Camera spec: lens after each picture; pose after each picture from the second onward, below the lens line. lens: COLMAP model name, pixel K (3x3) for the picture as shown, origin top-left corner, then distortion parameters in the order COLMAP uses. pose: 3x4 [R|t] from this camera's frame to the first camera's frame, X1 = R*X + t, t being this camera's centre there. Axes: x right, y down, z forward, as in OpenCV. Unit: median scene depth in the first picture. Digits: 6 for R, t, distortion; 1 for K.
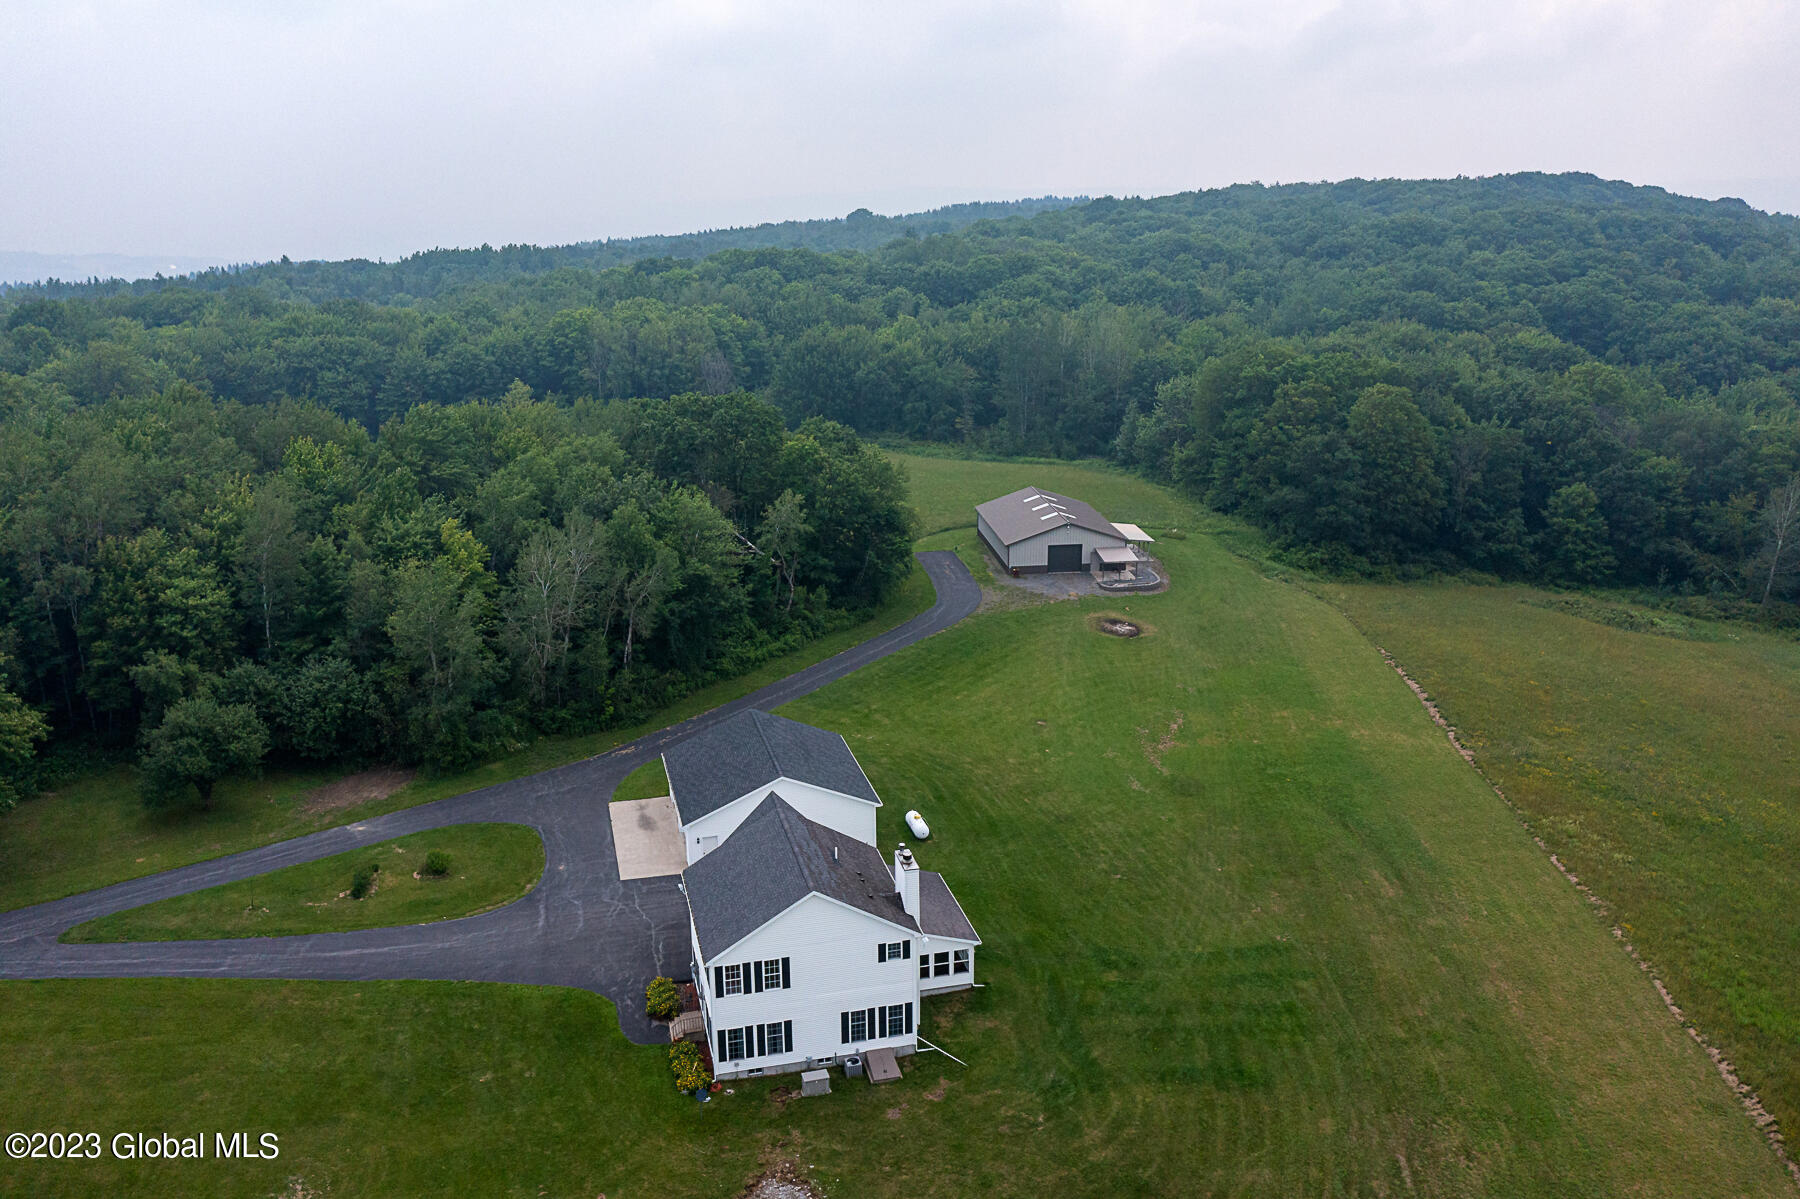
lens RADIAL K [[1440.7, 0, 900.8], [0, 1440.7, 602.0], [0, 0, 1]] dist [-0.003130, 0.011872]
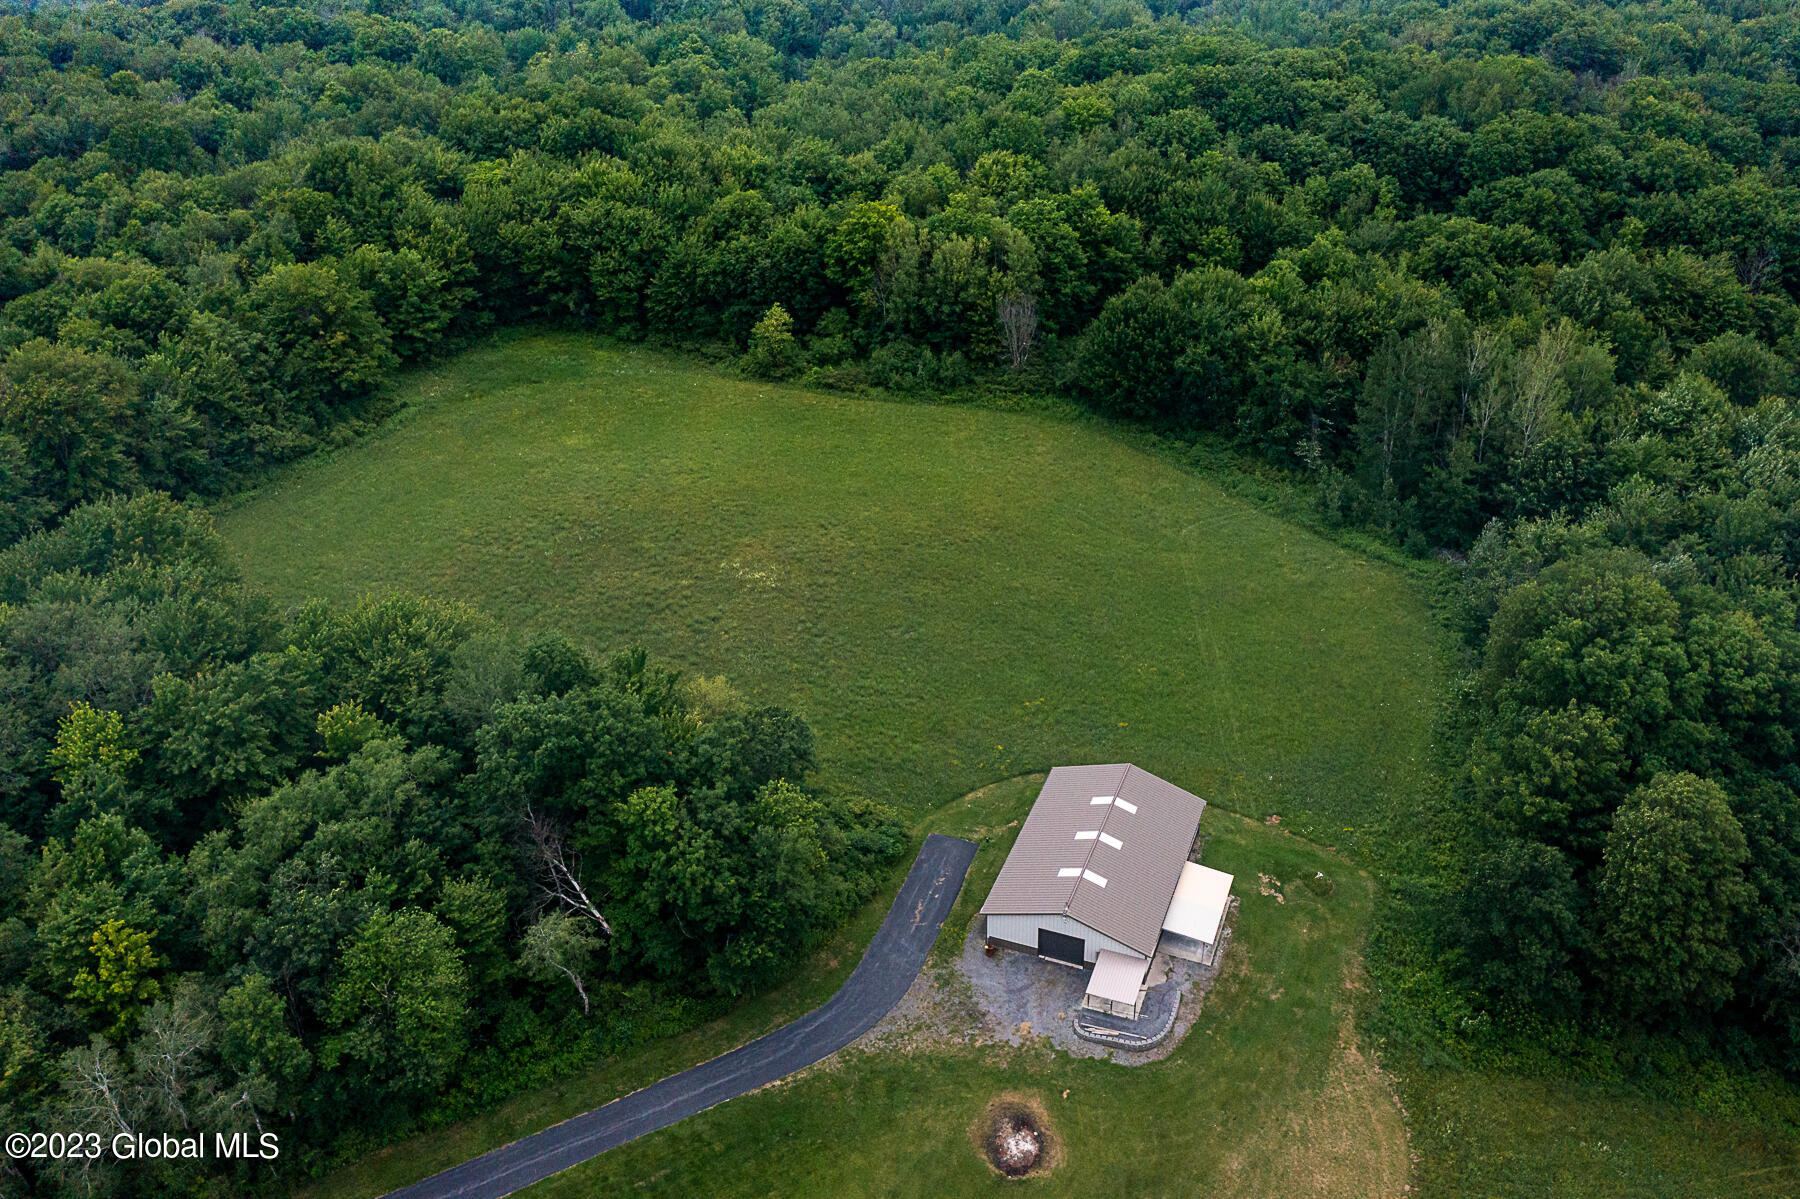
lens RADIAL K [[1523.8, 0, 973.0], [0, 1523.8, 596.1], [0, 0, 1]] dist [-0.005023, -0.000131]
pose [[0.891413, 0.247598, -0.379576, 0.377082], [-0.128502, 0.941279, 0.312218, -0.504070], [0.434592, -0.229539, 0.870886, 0.419995]]
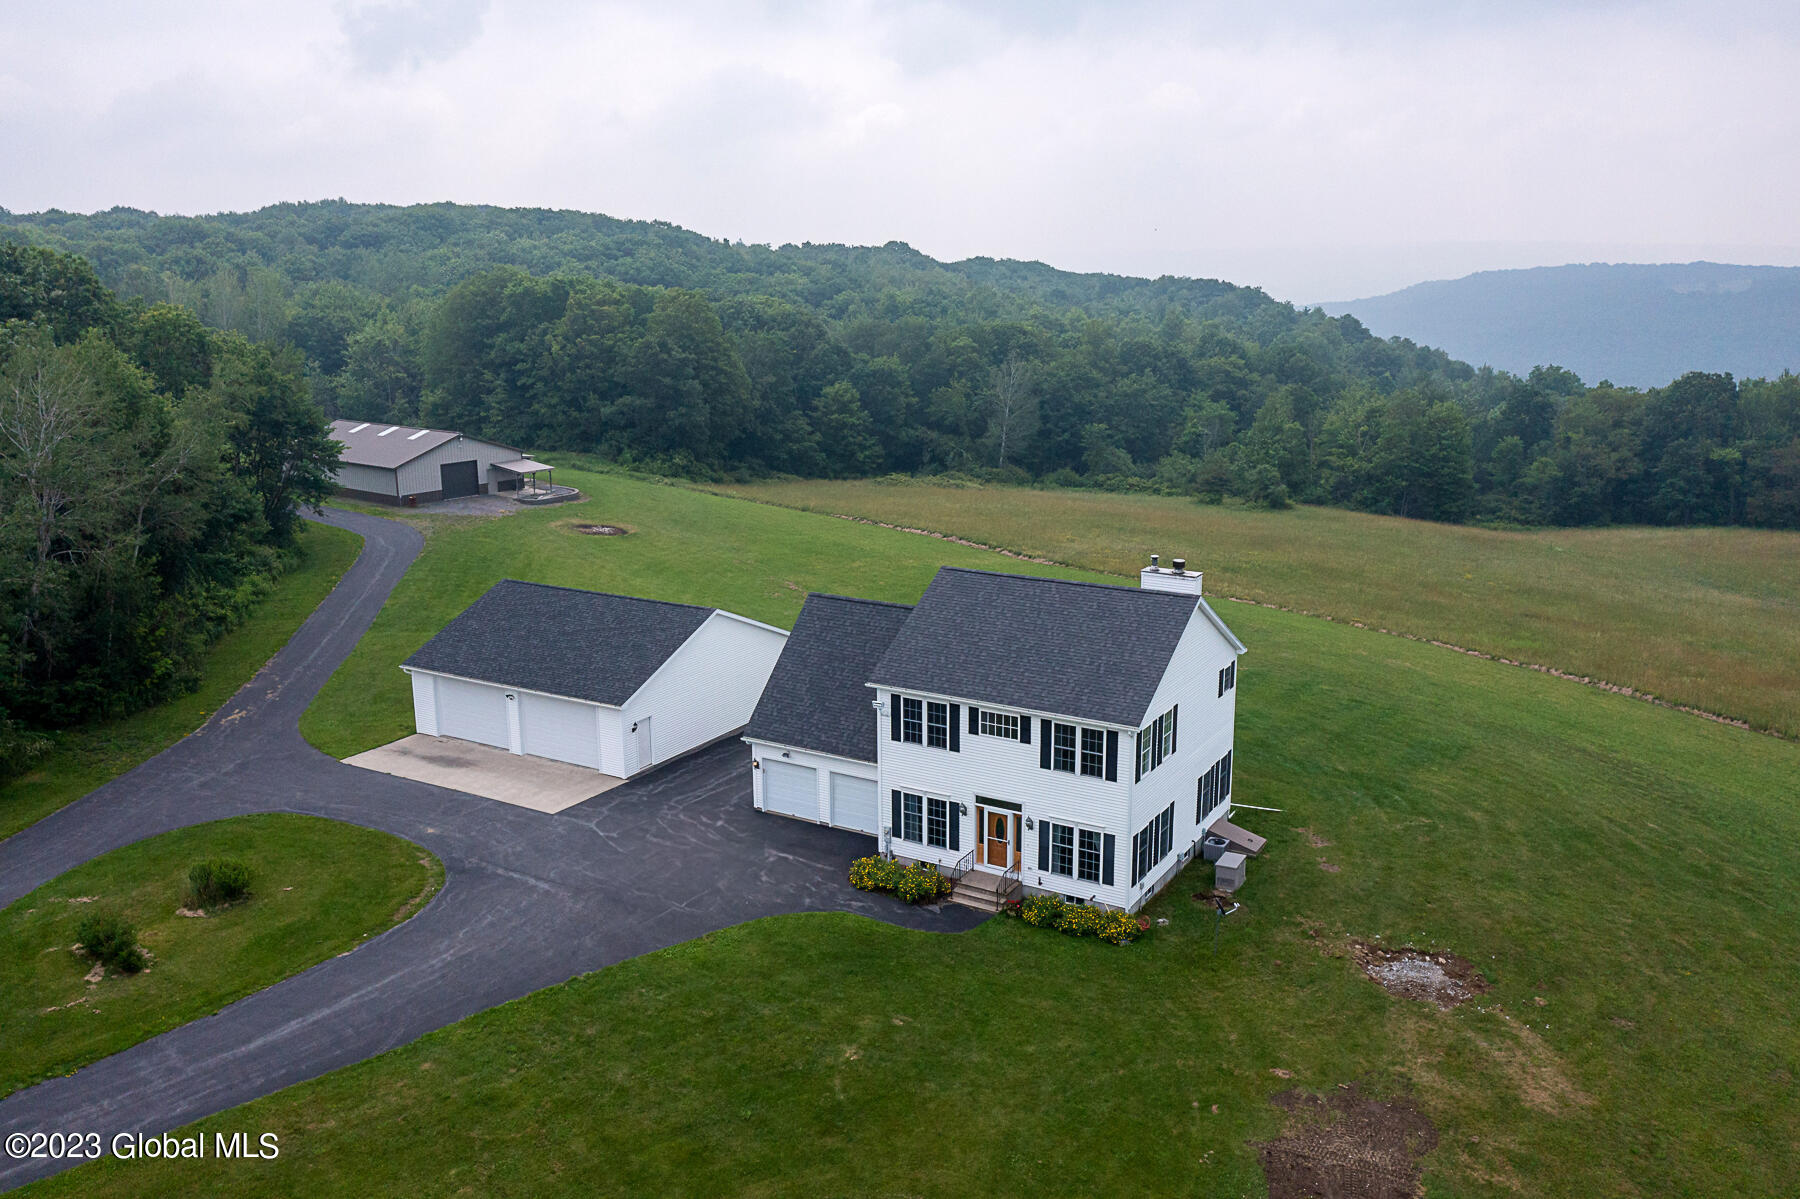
lens RADIAL K [[1440.7, 0, 900.8], [0, 1440.7, 602.0], [0, 0, 1]] dist [-0.003130, 0.011872]
pose [[0.707675, -0.158490, 0.688532, -0.328410], [0.197814, 0.979987, 0.022265, 0.080224], [-0.678281, 0.120444, 0.724864, 0.298037]]
